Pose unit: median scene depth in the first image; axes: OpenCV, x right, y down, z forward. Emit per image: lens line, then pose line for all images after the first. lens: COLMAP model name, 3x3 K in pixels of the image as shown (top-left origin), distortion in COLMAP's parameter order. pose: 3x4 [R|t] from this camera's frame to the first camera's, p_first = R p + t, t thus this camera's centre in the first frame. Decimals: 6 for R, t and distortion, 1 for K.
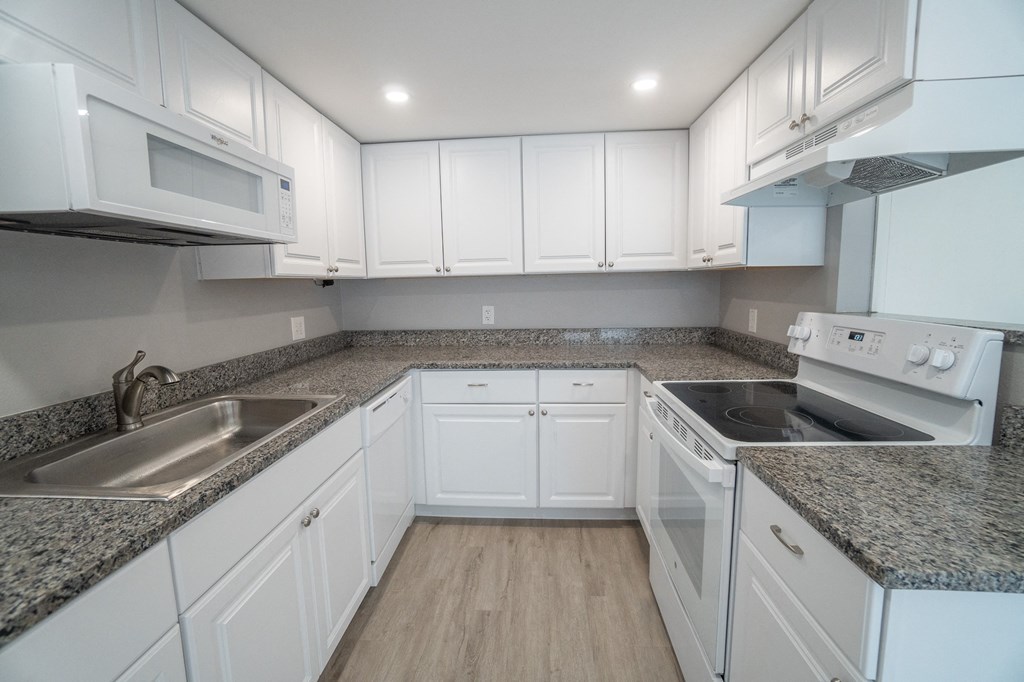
lens RADIAL K [[457.5, 0, 509.3], [0, 457.5, 341.9], [0, 0, 1]] dist [-0.056893, 0.020280]
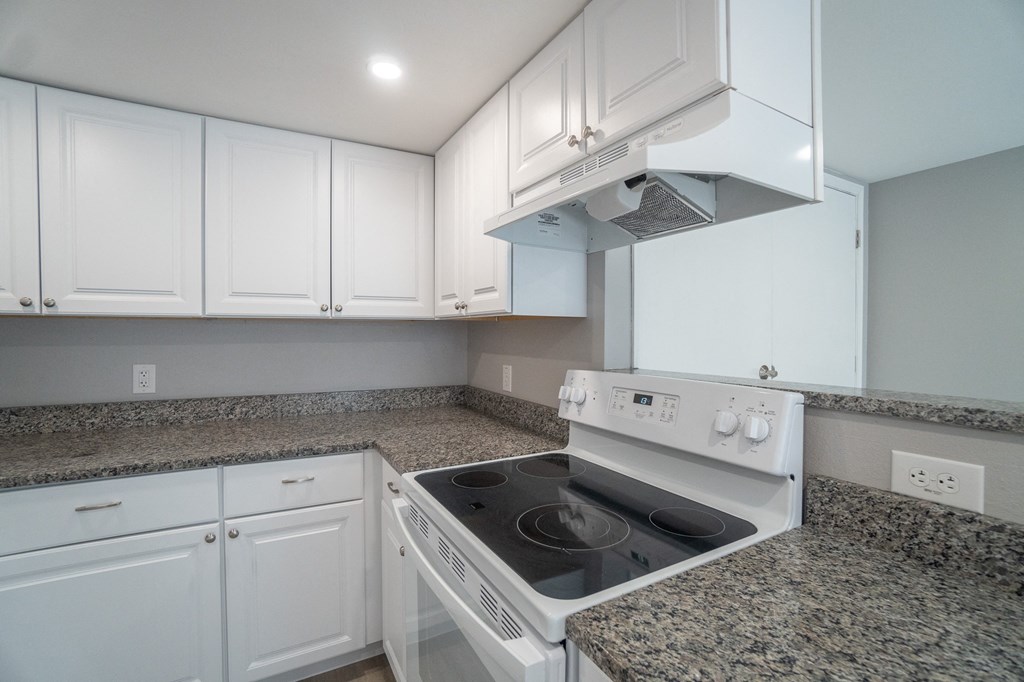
lens RADIAL K [[457.5, 0, 509.7], [0, 457.5, 342.0], [0, 0, 1]] dist [-0.056893, 0.020280]
pose [[0.842006, 0.013228, 0.539306, 0.086953], [0.048372, 0.993821, -0.099899, -0.040347], [-0.537295, 0.110203, 0.836163, 0.346002]]
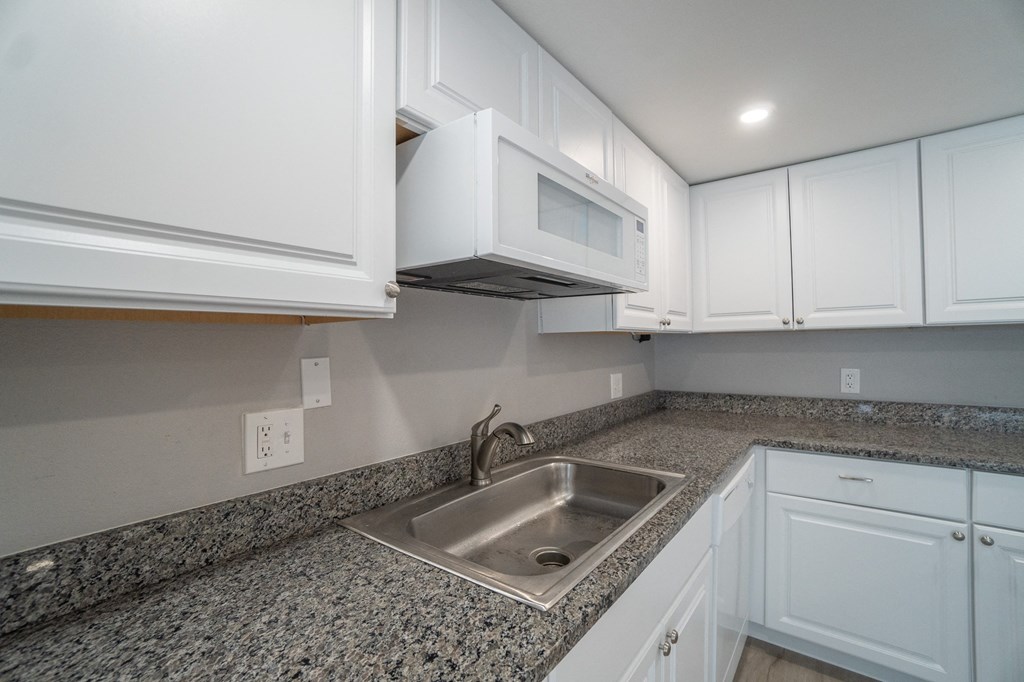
lens RADIAL K [[457.5, 0, 501.8], [0, 457.5, 341.1], [0, 0, 1]] dist [-0.056893, 0.020280]
pose [[0.827546, 0.003588, -0.561386, -0.194336], [-0.072938, 0.992191, -0.101178, -0.013106], [0.556639, 0.124675, 0.821346, 0.123834]]
